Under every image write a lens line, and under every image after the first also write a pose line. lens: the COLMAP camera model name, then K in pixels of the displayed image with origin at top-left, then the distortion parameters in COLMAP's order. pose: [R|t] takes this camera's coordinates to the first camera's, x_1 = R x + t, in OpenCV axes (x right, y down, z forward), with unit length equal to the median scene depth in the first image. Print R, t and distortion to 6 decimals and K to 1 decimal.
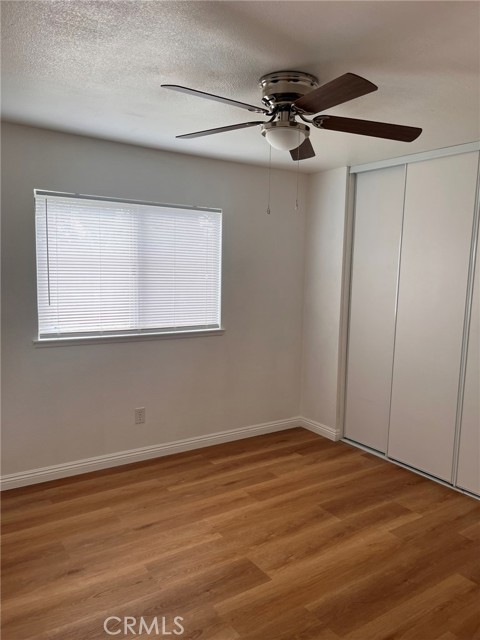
lens RADIAL K [[483.3, 0, 235.7], [0, 483.3, 327.4], [0, 0, 1]] dist [0.070964, -0.106656]
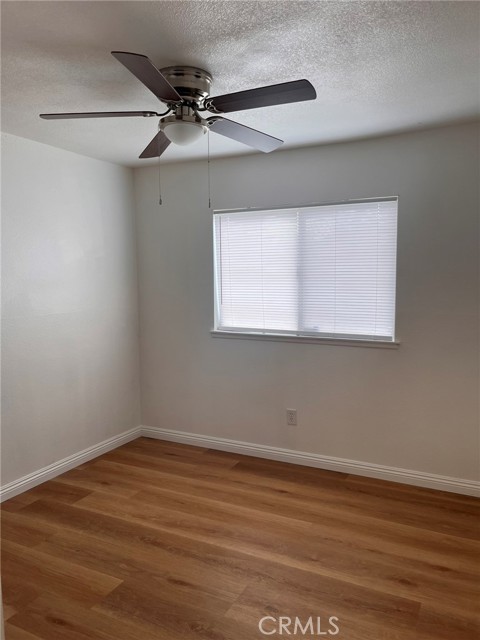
lens RADIAL K [[475.2, 0, 240.0], [0, 475.2, 320.0], [0, 0, 1]] dist [0.025282, -0.030143]
pose [[0.496322, 0.068134, -0.865461, 0.602900], [-0.089820, 0.995596, 0.026869, -0.036267], [0.863479, 0.064400, 0.500256, 0.414753]]
